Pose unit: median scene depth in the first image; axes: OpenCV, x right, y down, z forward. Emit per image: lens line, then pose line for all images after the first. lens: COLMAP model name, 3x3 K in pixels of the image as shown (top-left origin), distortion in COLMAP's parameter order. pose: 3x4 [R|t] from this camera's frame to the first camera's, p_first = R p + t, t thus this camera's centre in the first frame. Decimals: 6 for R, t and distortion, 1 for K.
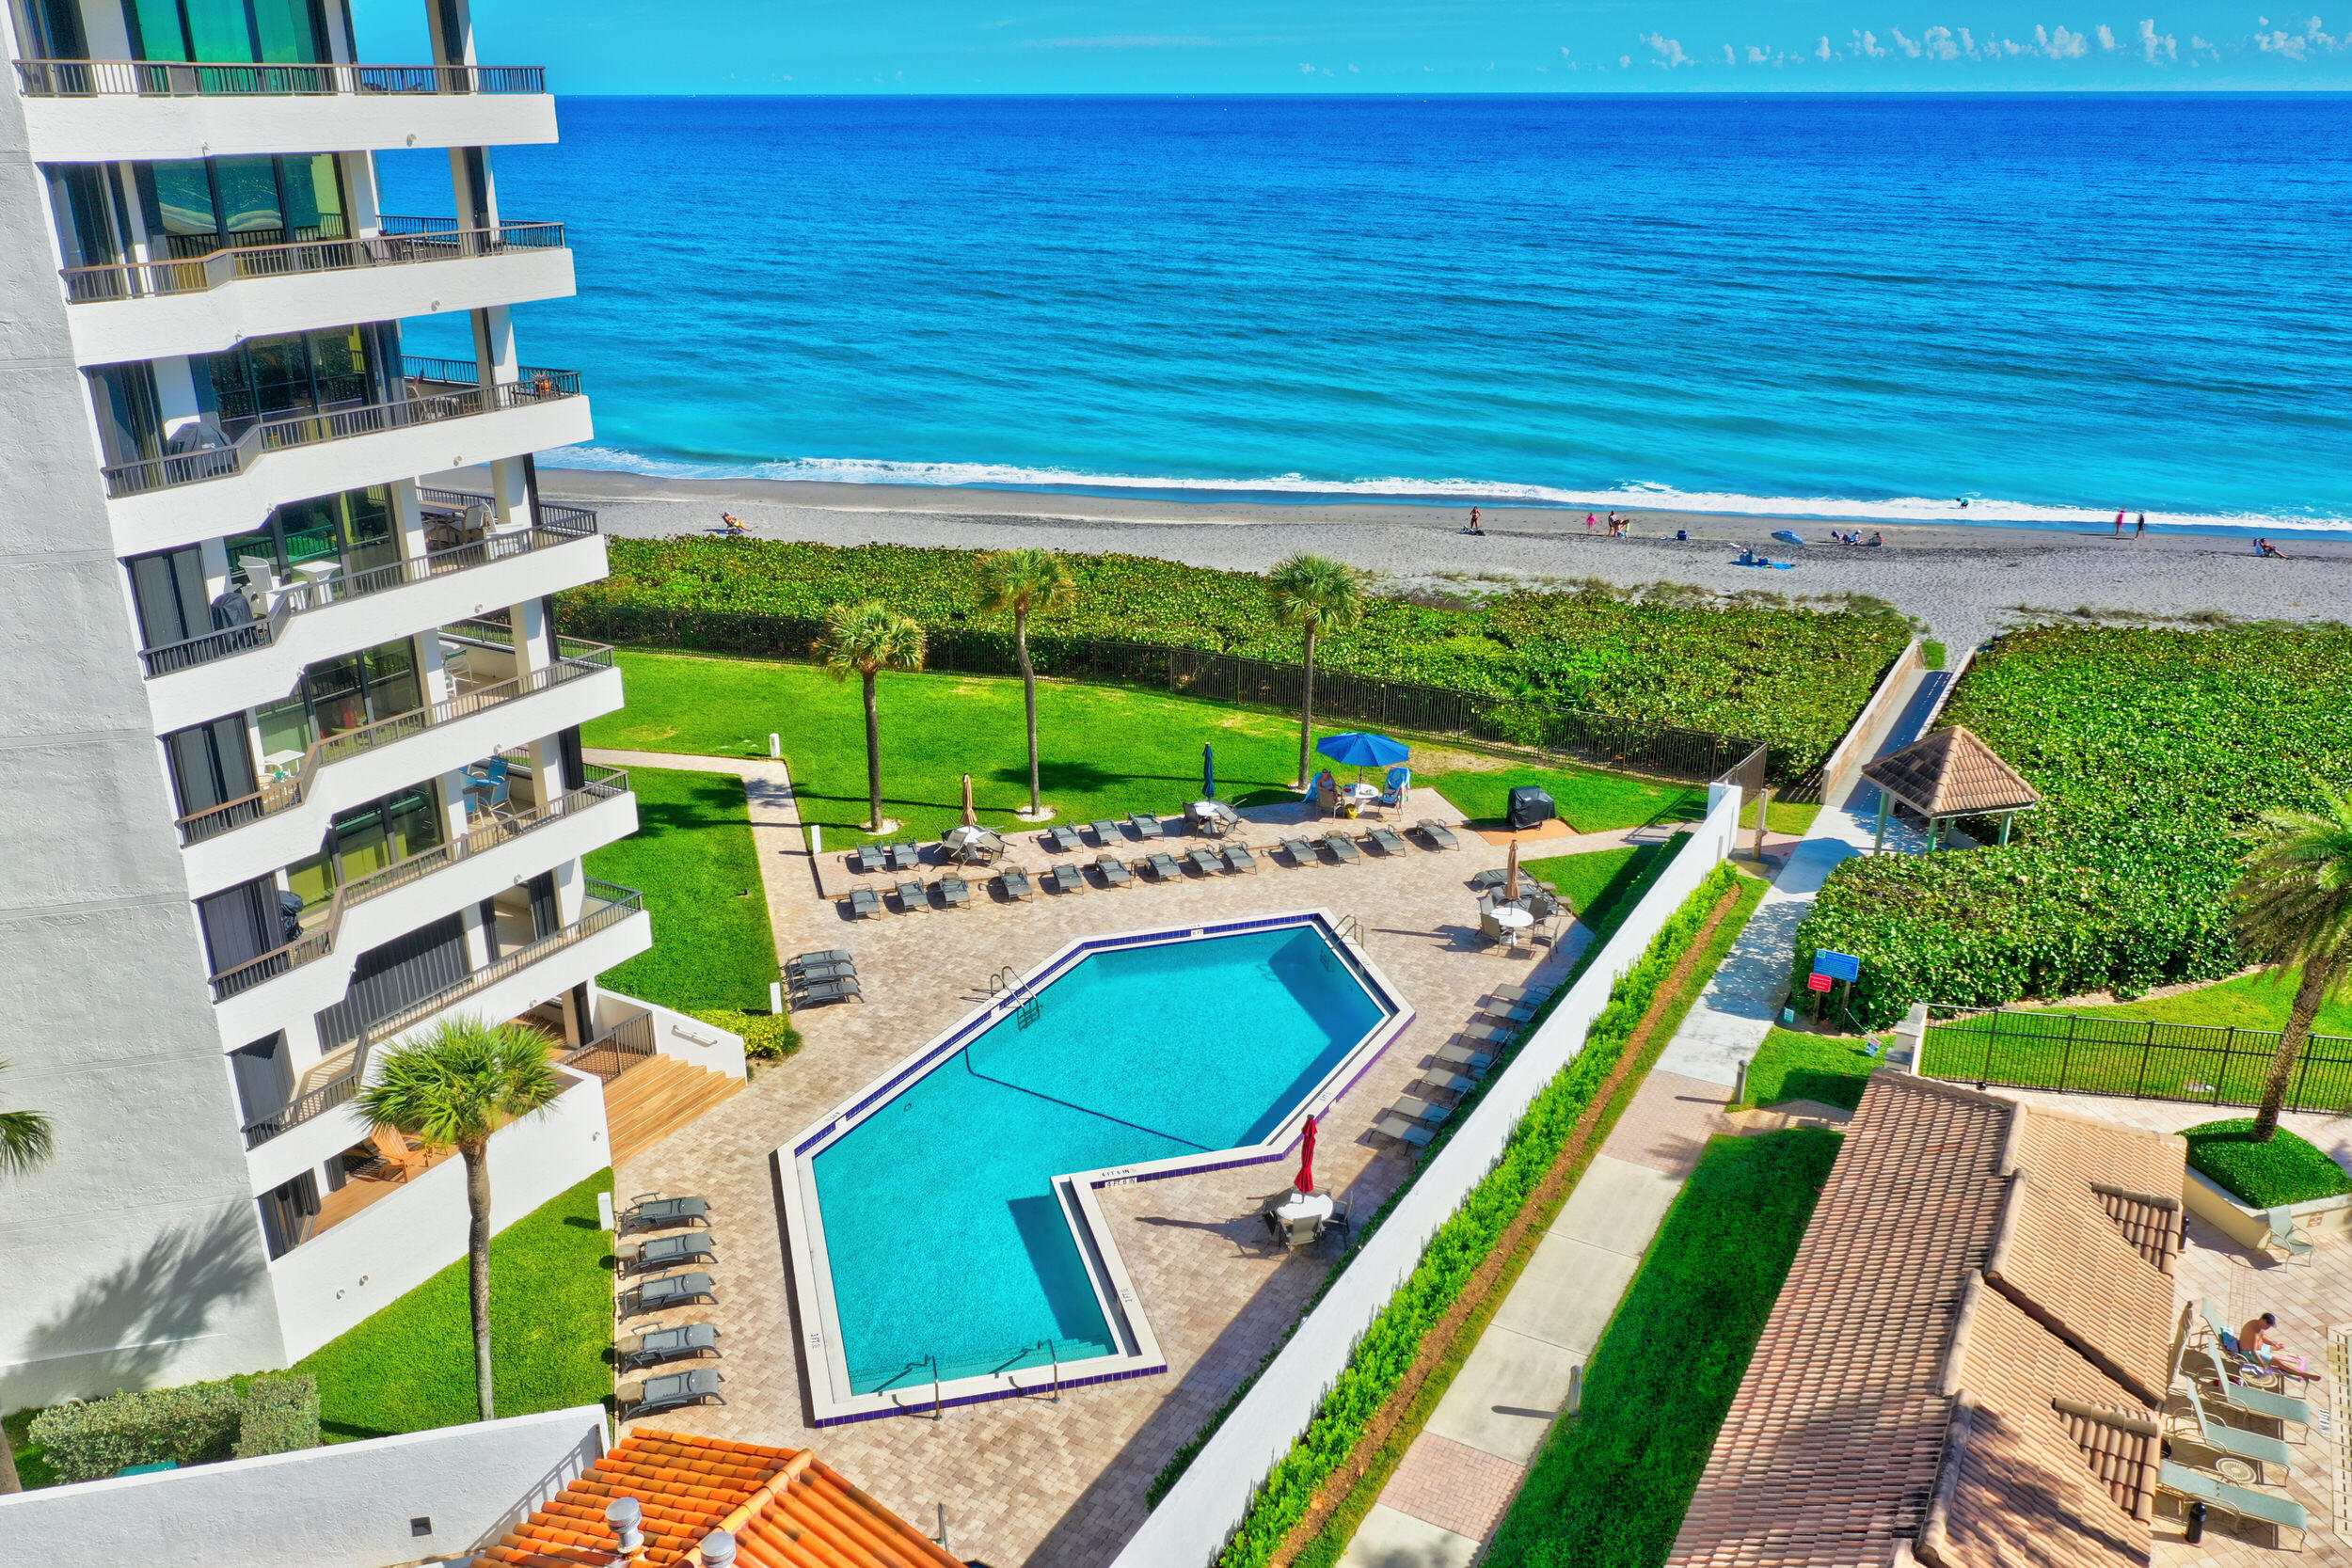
lens RADIAL K [[1894.2, 0, 1176.0], [0, 1894.2, 784.0], [0, 0, 1]] dist [-0.013428, -0.006848]
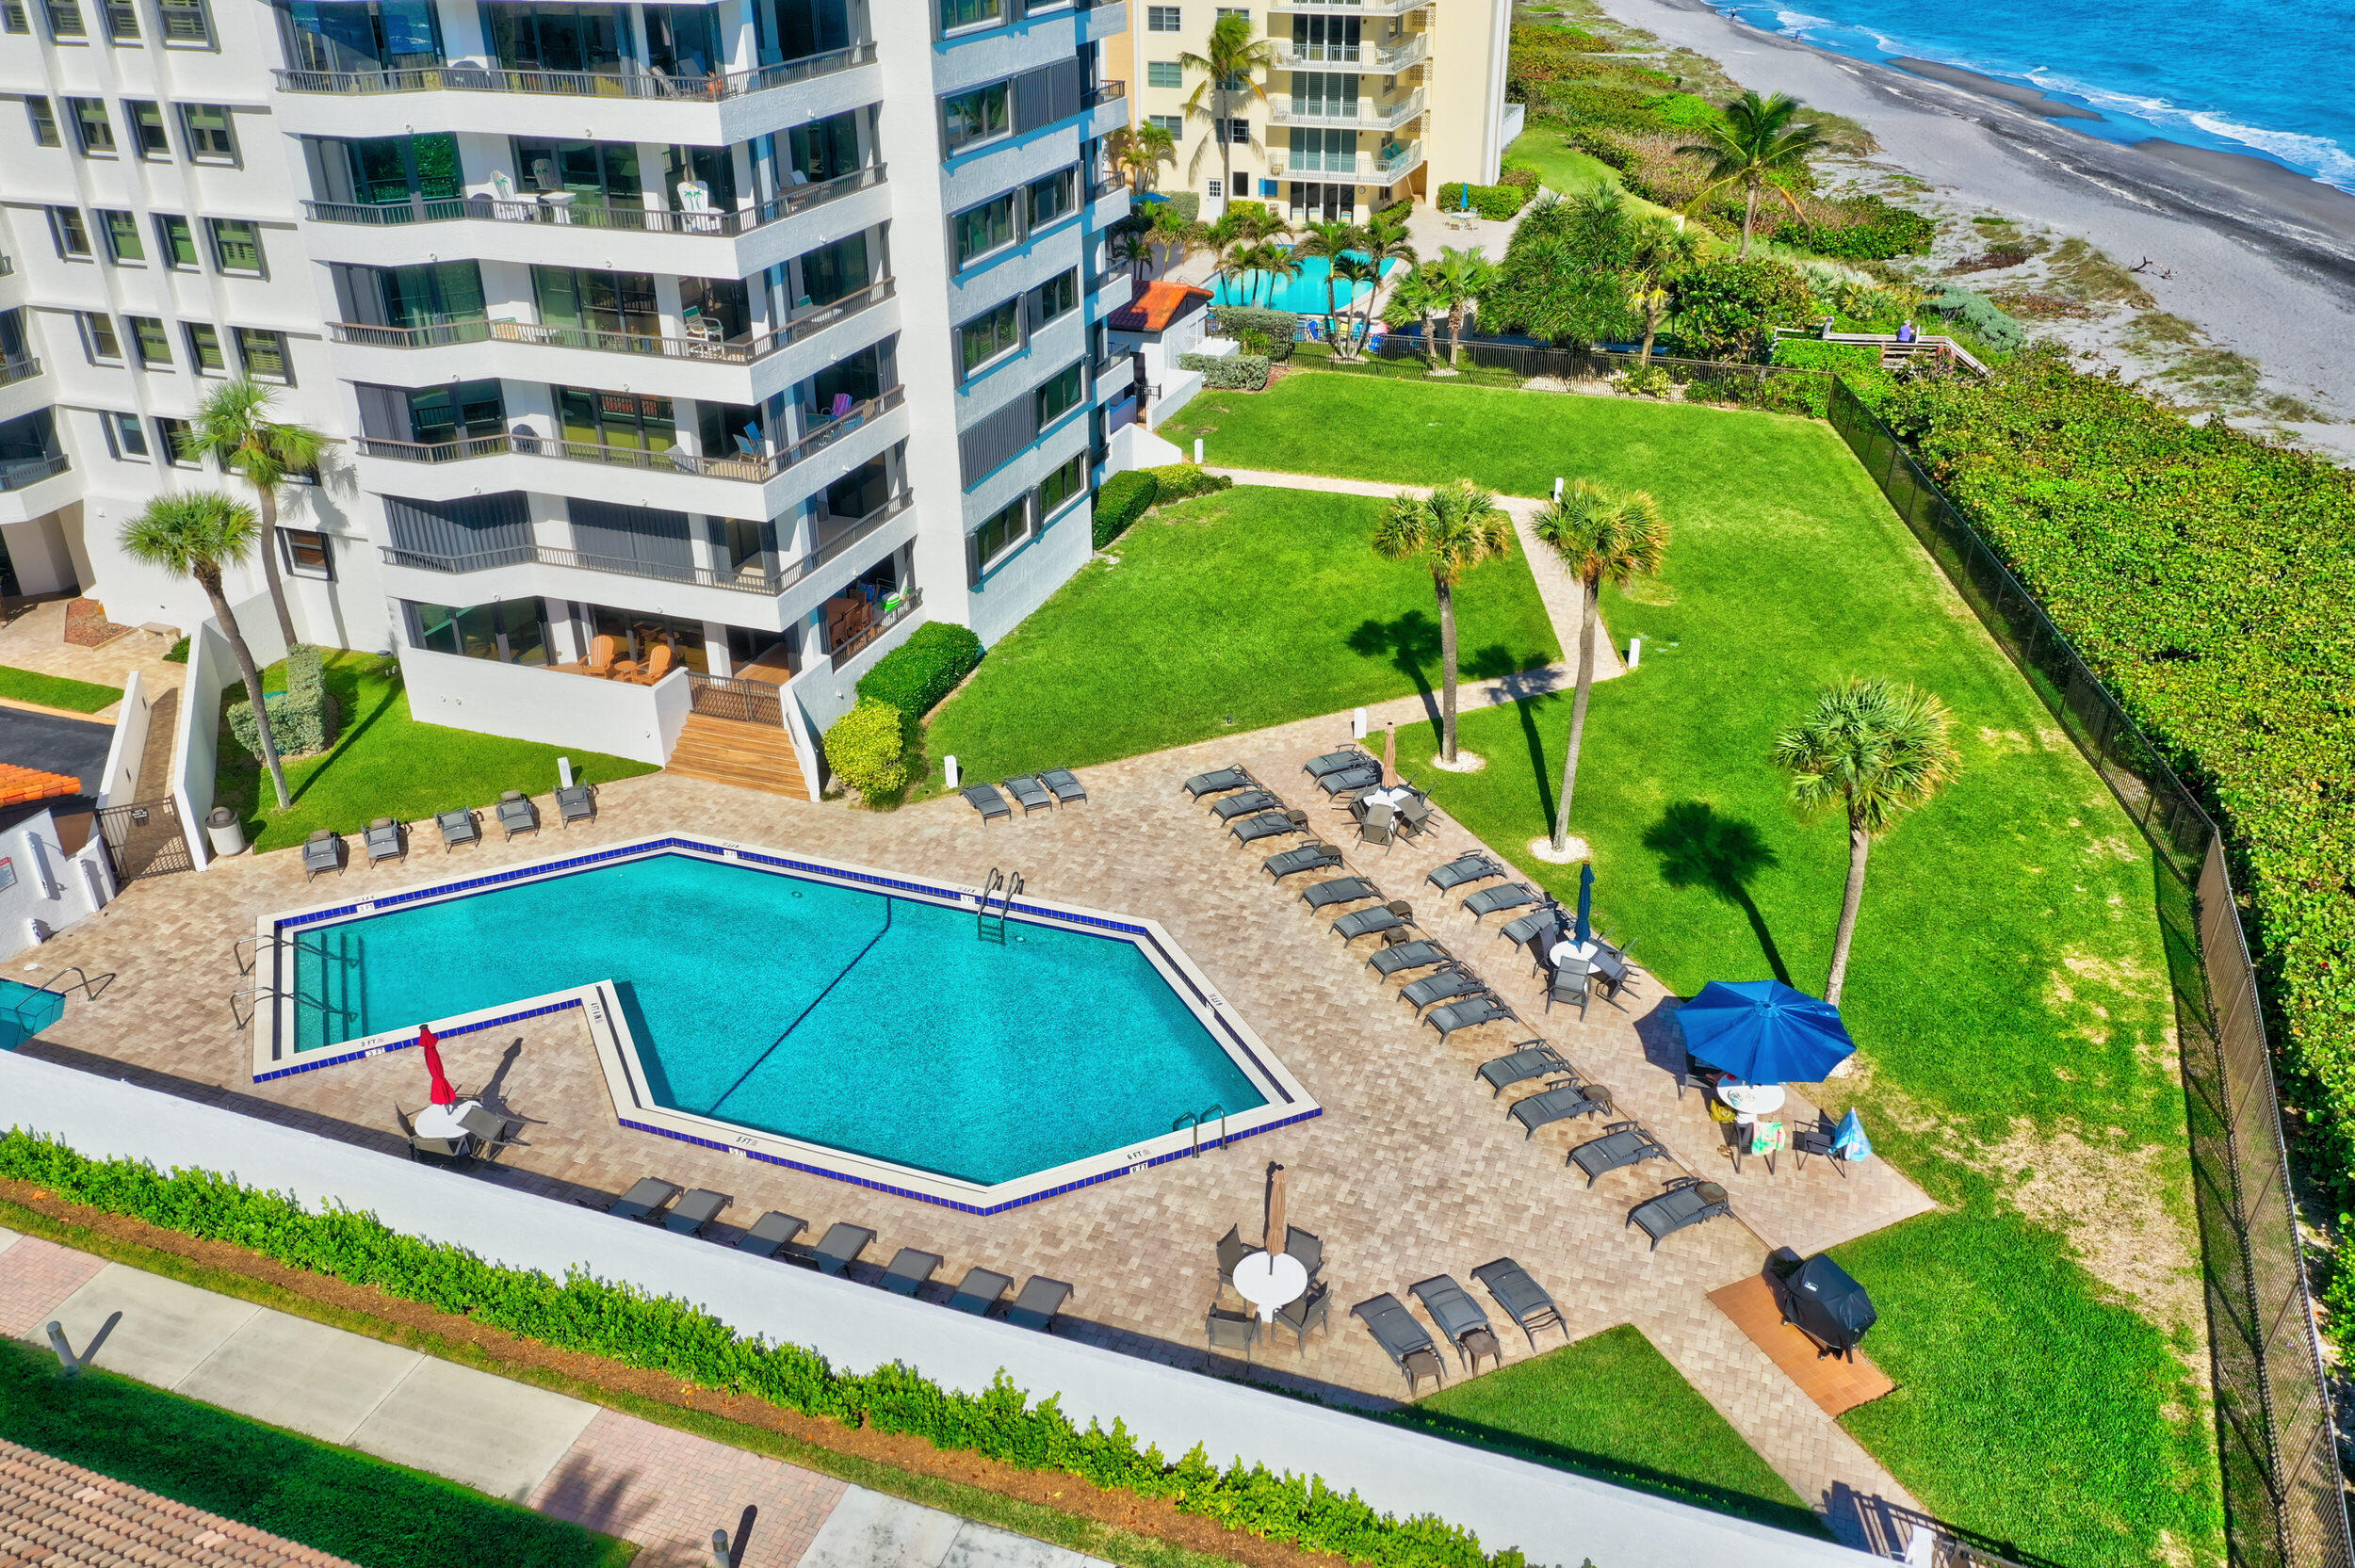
lens RADIAL K [[1896.6, 0, 1177.5], [0, 1896.6, 784.0], [0, 0, 1]] dist [-0.013428, -0.006848]
pose [[0.149450, 0.461484, -0.874470, 0.573401], [-0.335833, 0.855518, 0.394087, -0.264078], [0.929990, 0.234779, 0.282839, 0.710431]]
